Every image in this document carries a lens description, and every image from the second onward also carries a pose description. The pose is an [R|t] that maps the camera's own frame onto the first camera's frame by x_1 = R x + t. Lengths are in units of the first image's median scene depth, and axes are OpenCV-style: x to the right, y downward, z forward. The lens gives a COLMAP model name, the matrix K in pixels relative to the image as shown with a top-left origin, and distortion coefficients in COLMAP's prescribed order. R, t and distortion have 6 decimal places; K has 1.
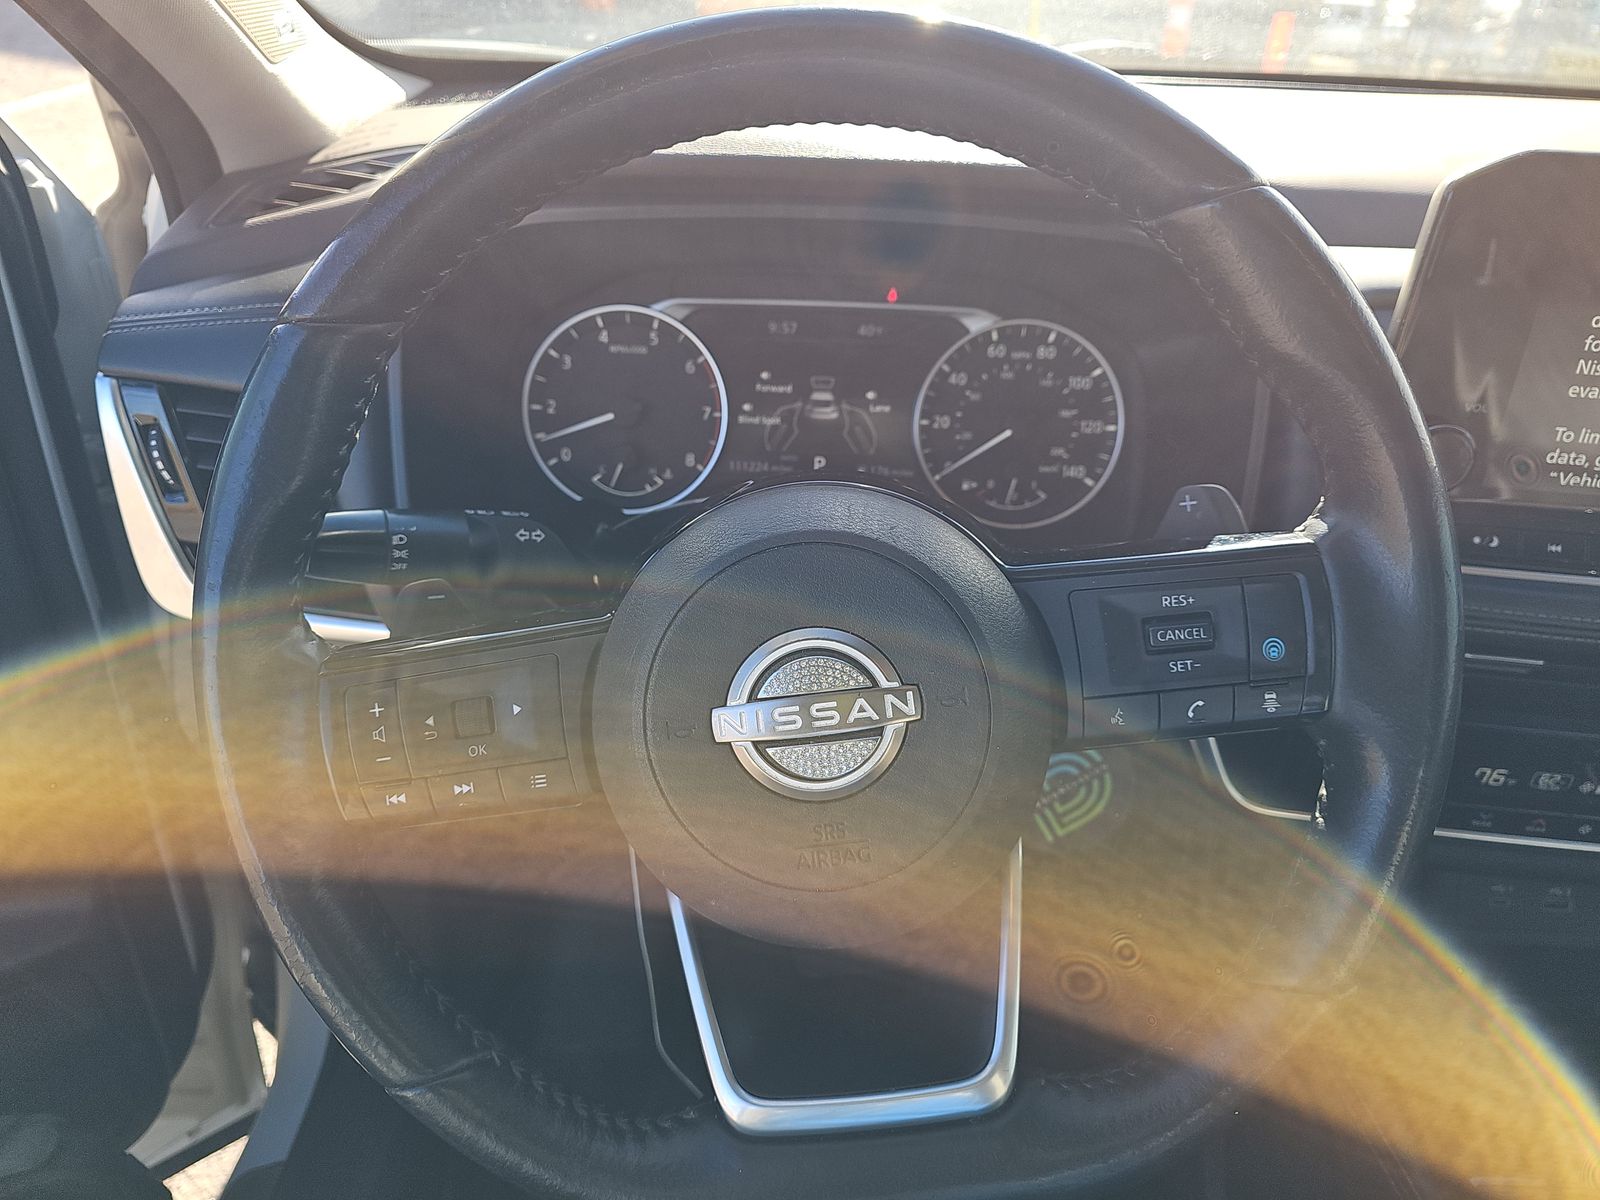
lens RADIAL K [[1071.8, 0, 800.0], [0, 1071.8, 600.0], [0, 0, 1]] dist [0.046968, -0.001974]
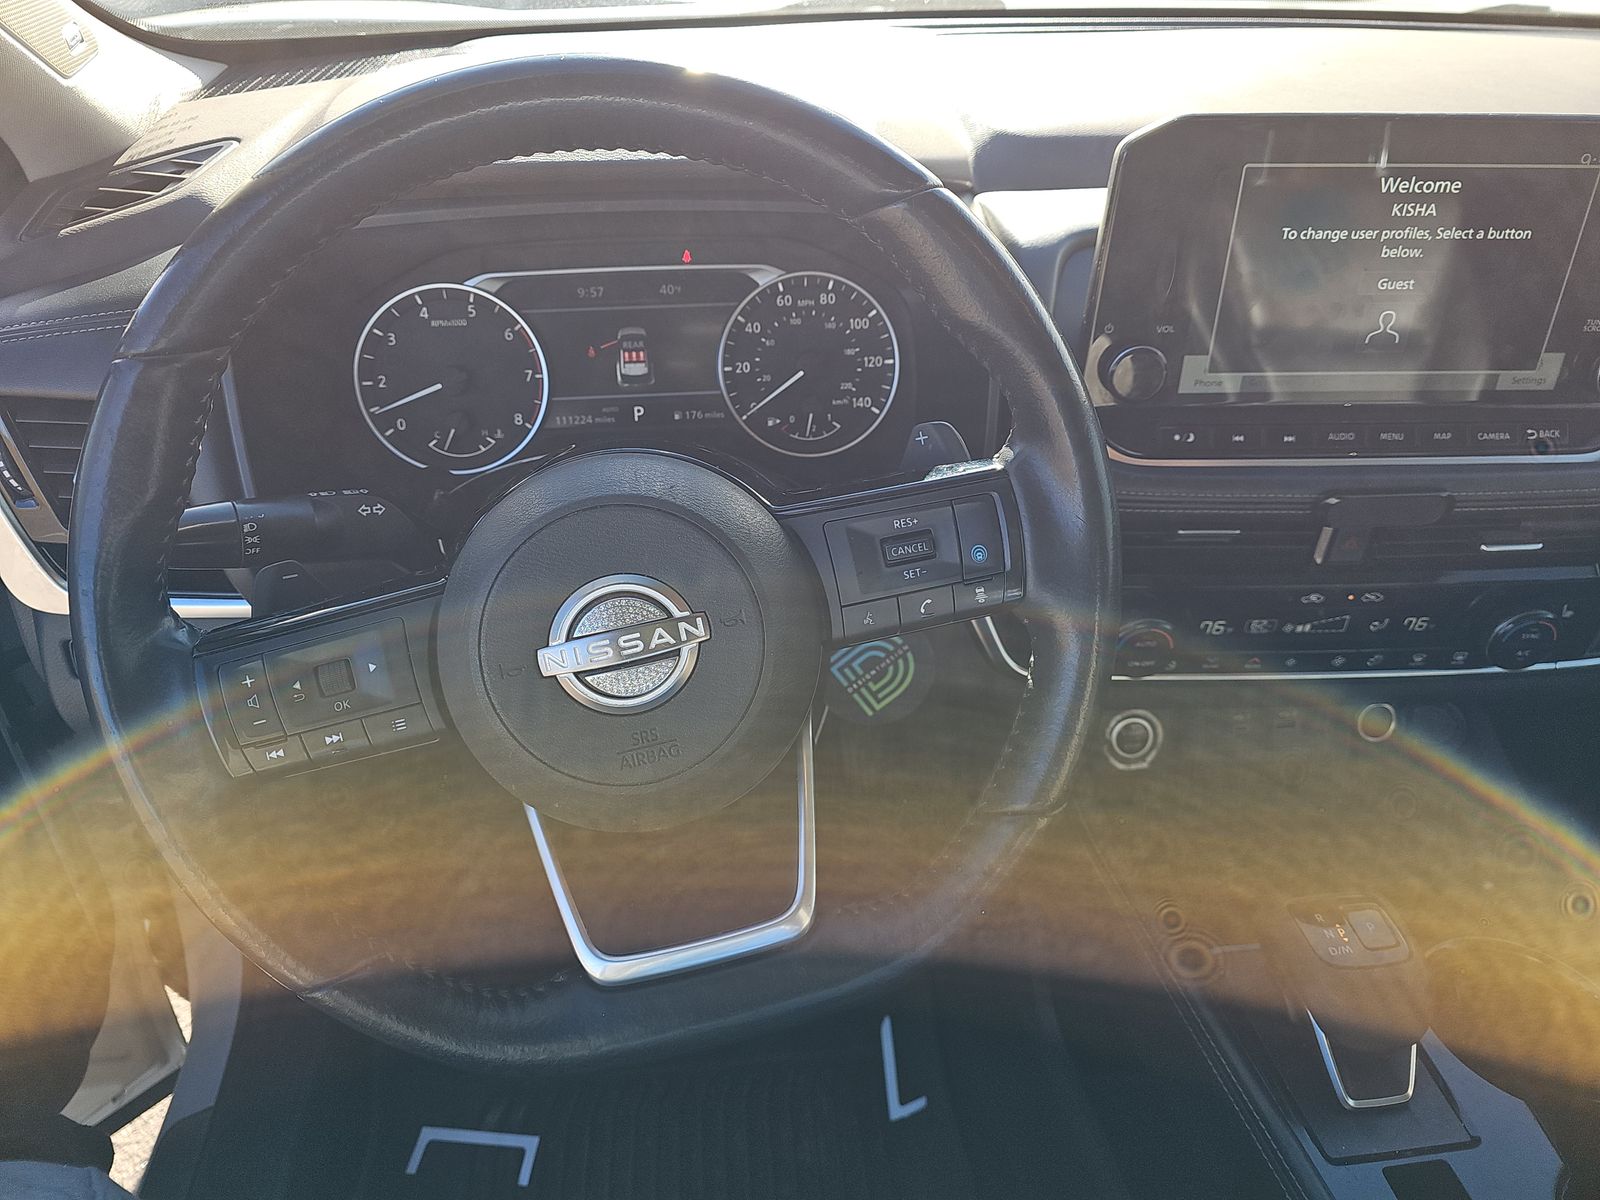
lens RADIAL K [[1080.2, 0, 799.2], [0, 1080.2, 566.8], [0, 0, 1]] dist [0.031142, -0.002973]
pose [[0.989552, -0.102186, 0.101706, 0.060357], [0.096593, 0.993604, 0.058484, -0.021575], [-0.107031, -0.048049, 0.993094, -0.151323]]
